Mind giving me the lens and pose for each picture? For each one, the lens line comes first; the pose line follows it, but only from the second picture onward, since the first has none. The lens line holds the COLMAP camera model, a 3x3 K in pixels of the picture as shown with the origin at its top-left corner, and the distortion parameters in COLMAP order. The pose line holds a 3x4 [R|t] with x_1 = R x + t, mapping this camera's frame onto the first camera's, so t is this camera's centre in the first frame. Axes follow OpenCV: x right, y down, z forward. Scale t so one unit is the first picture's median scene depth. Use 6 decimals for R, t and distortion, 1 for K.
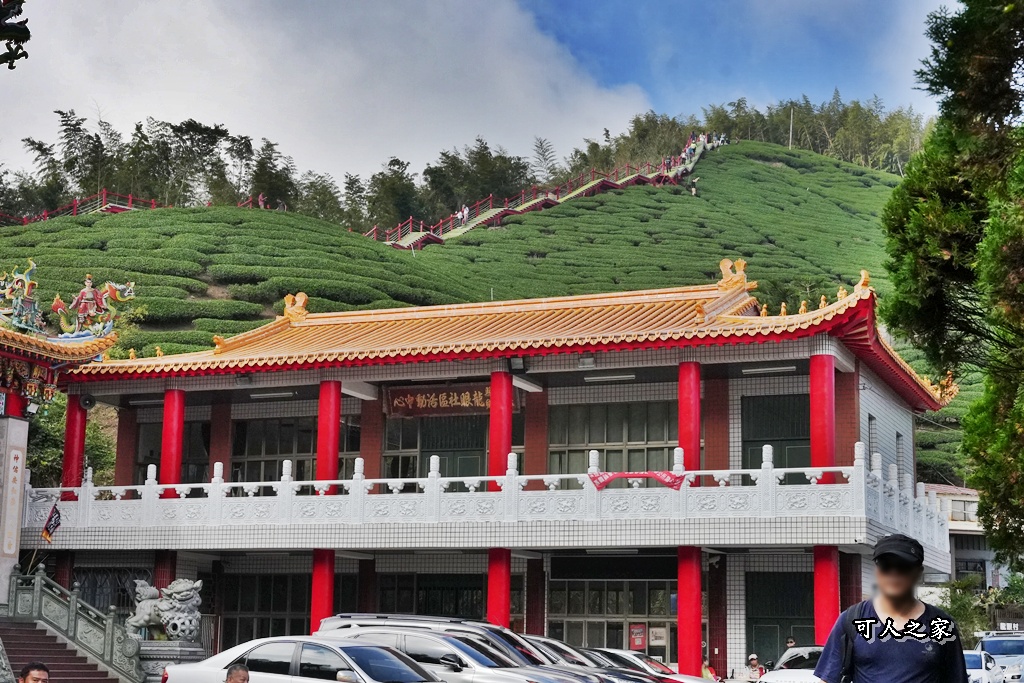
lens RADIAL K [[1682.9, 0, 512.0], [0, 1682.9, 341.5], [0, 0, 1]] dist [-0.026883, 0.000376]
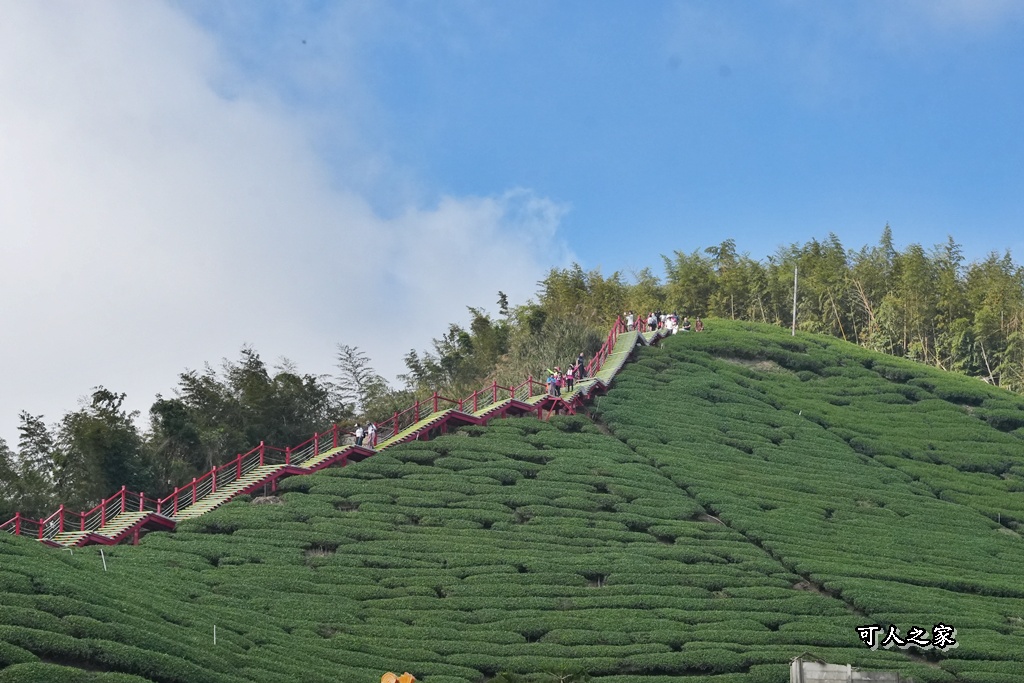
lens RADIAL K [[2991.5, 0, 512.0], [0, 2991.5, 341.5], [0, 0, 1]] dist [0.321885, -0.254425]
pose [[0.999300, -0.005319, 0.037039, 0.037564], [0.008722, 0.995690, -0.092328, -0.020377], [-0.036388, 0.092586, 0.995040, -0.107037]]
